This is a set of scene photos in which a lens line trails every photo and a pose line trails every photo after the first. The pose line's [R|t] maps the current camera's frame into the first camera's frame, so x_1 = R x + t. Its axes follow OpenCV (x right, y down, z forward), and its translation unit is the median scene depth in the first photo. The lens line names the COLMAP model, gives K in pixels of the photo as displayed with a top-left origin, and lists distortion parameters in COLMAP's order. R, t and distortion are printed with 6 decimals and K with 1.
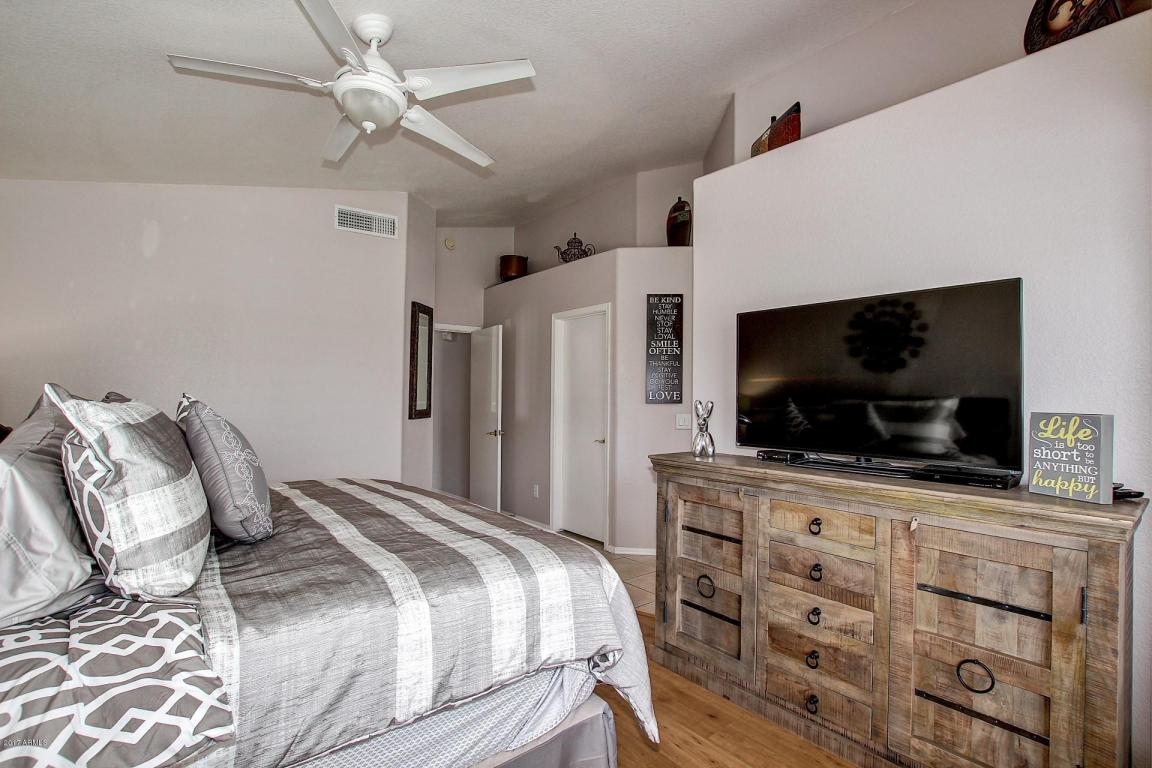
lens RADIAL K [[496.7, 0, 578.8], [0, 496.7, 389.8], [0, 0, 1]] dist [0.000580, 0.000146]
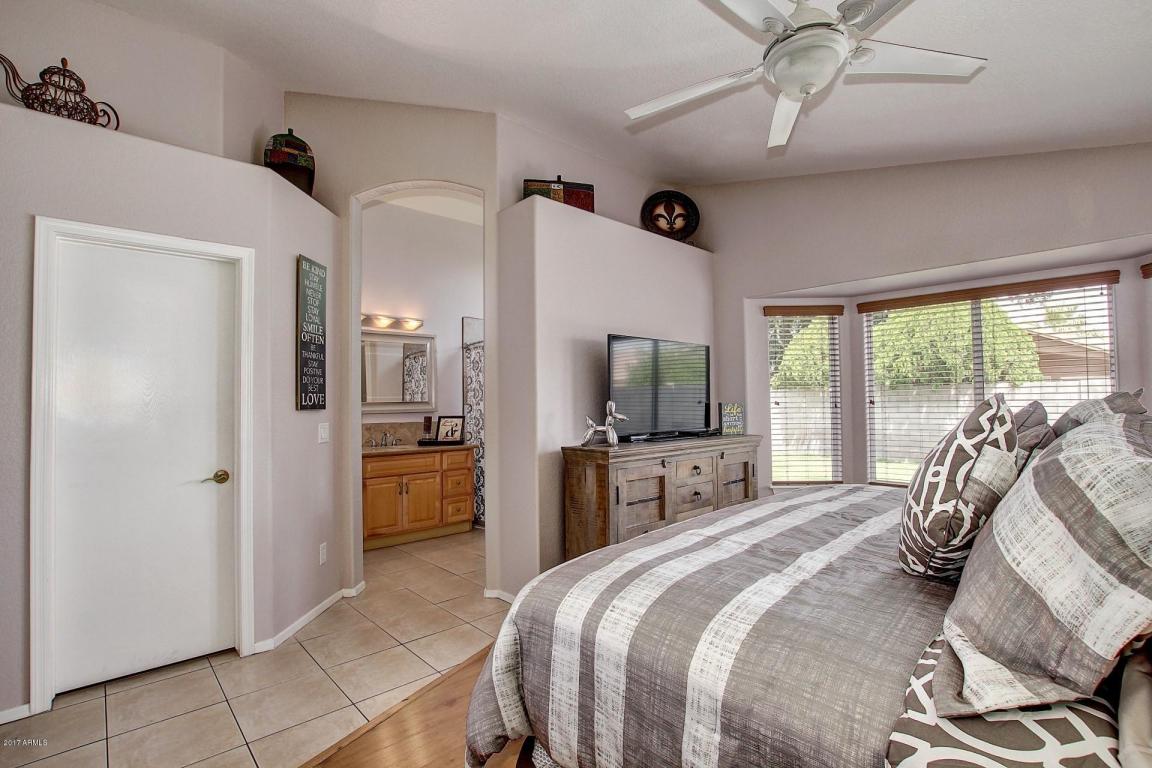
lens RADIAL K [[538.2, 0, 577.5], [0, 538.2, 387.8], [0, 0, 1]] dist [-0.030191, 0.000466]
pose [[-0.014555, 0.013715, 0.999800, -1.373660], [-0.004804, 0.999893, -0.013786, 0.009369], [-0.999883, -0.005004, -0.014487, 1.390794]]
